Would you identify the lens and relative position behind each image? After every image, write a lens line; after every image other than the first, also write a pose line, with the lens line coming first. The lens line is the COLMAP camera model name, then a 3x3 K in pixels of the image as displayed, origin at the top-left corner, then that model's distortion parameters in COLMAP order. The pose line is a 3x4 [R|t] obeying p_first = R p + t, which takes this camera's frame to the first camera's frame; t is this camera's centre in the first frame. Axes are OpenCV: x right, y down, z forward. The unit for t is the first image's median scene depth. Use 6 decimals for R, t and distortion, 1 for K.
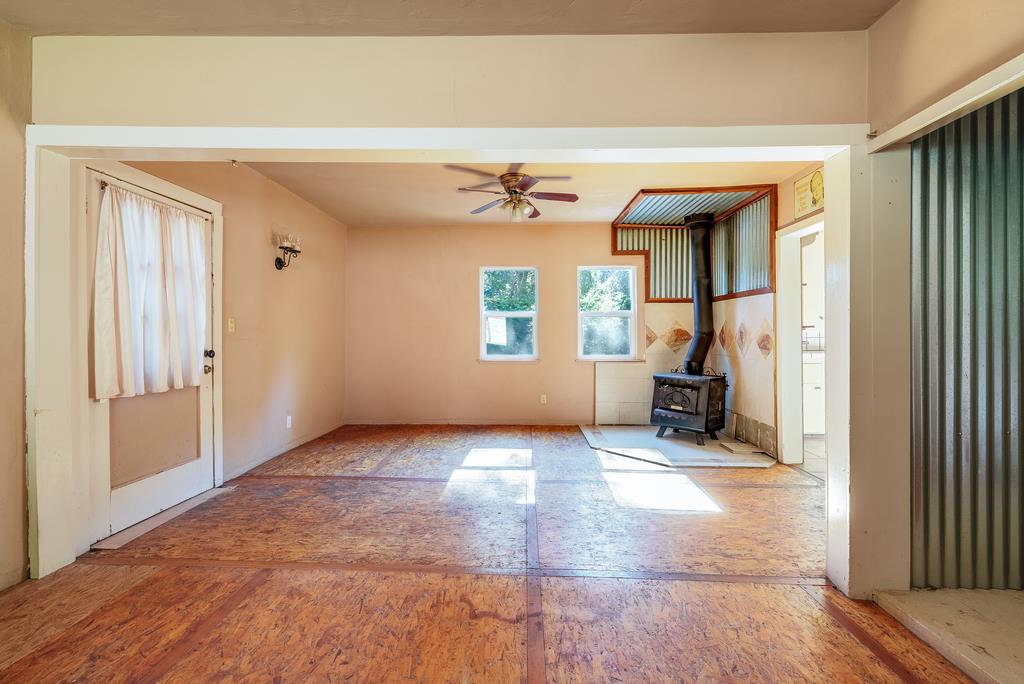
lens RADIAL K [[440.2, 0, 513.1], [0, 440.2, 339.5], [0, 0, 1]] dist [-0.001675, -0.000336]
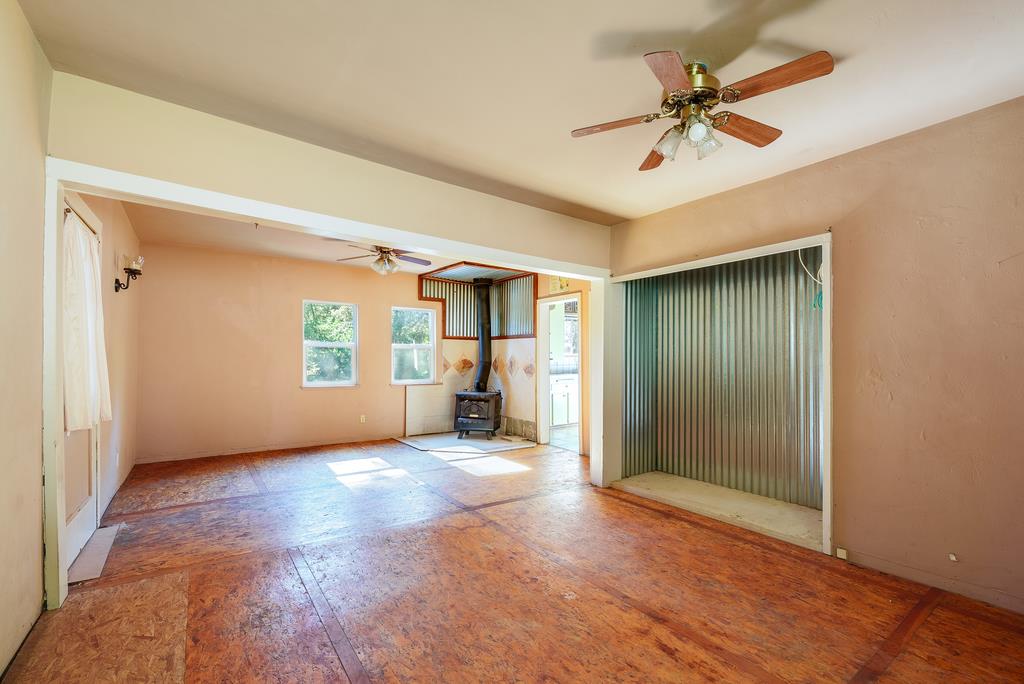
lens RADIAL K [[443.8, 0, 510.5], [0, 443.8, 367.3], [0, 0, 1]] dist [-0.000042, 0.000053]
pose [[0.796810, -0.003982, 0.604217, -0.387397], [0.001838, 0.999990, 0.004166, -0.005049], [-0.604228, -0.002209, 0.796809, -0.196393]]
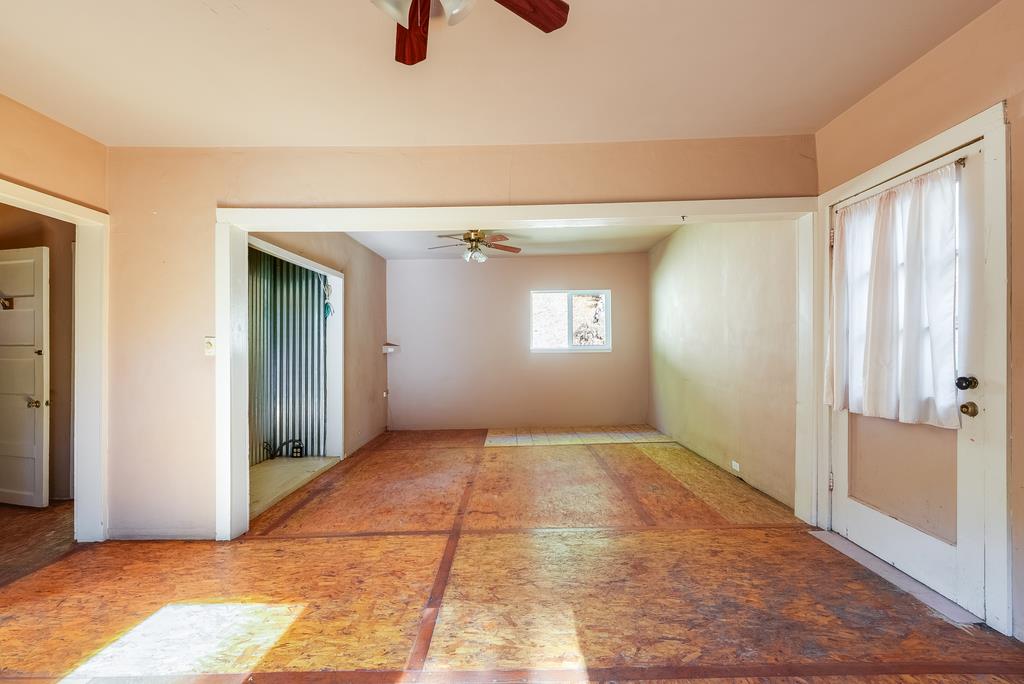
lens RADIAL K [[440.2, 0, 513.1], [0, 440.2, 339.5], [0, 0, 1]] dist [-0.001675, -0.000336]
pose [[-0.999356, 0.011458, -0.034007, -0.042145], [0.011624, 0.999921, -0.004681, -0.020992], [0.033951, -0.005073, -0.999411, 1.090388]]
